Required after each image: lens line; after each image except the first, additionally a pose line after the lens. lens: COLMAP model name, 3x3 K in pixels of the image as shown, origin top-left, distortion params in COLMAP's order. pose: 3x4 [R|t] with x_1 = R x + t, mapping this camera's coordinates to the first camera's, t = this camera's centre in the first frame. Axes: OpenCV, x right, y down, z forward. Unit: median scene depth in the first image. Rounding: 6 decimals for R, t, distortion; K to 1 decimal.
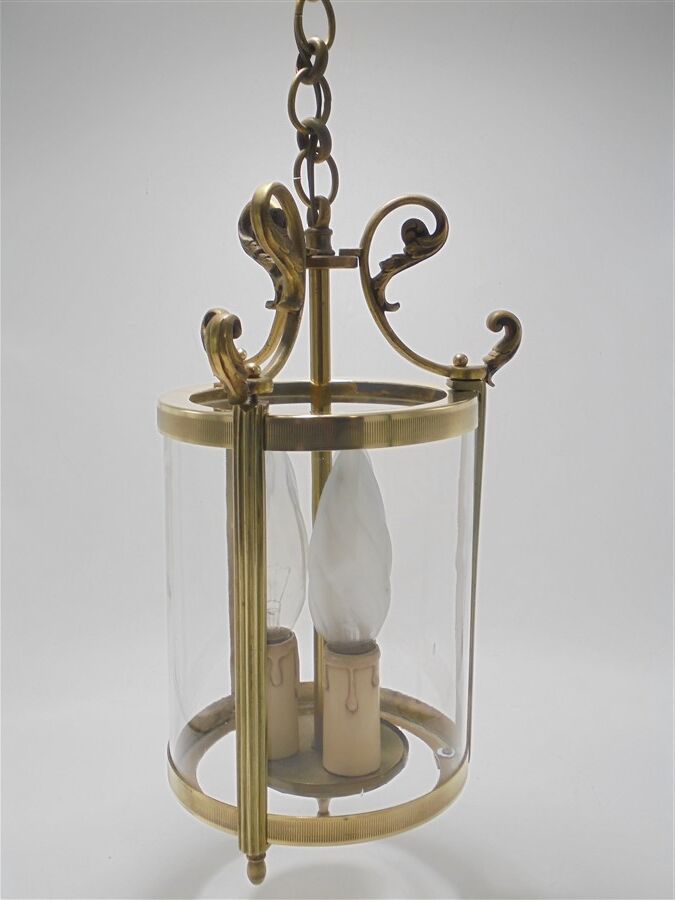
lens RADIAL K [[1103.7, 0, 322.2], [0, 1103.7, 459.1], [0, 0, 1]] dist [0.047137, 0.000000]
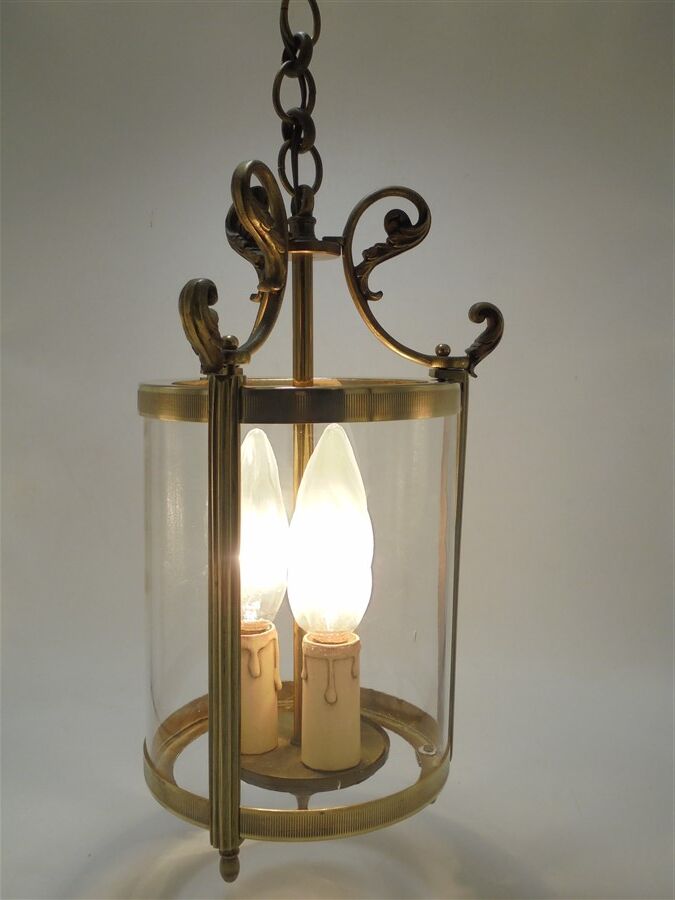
lens RADIAL K [[975.9, 0, 331.7], [0, 975.9, 449.2], [0, 0, 1]] dist [-0.010159, 0.000000]
pose [[0.999900, 0.009741, 0.010284, 0.016790], [-0.009043, 0.997789, -0.065841, 0.061554], [-0.010903, 0.065741, 0.997777, 0.128759]]
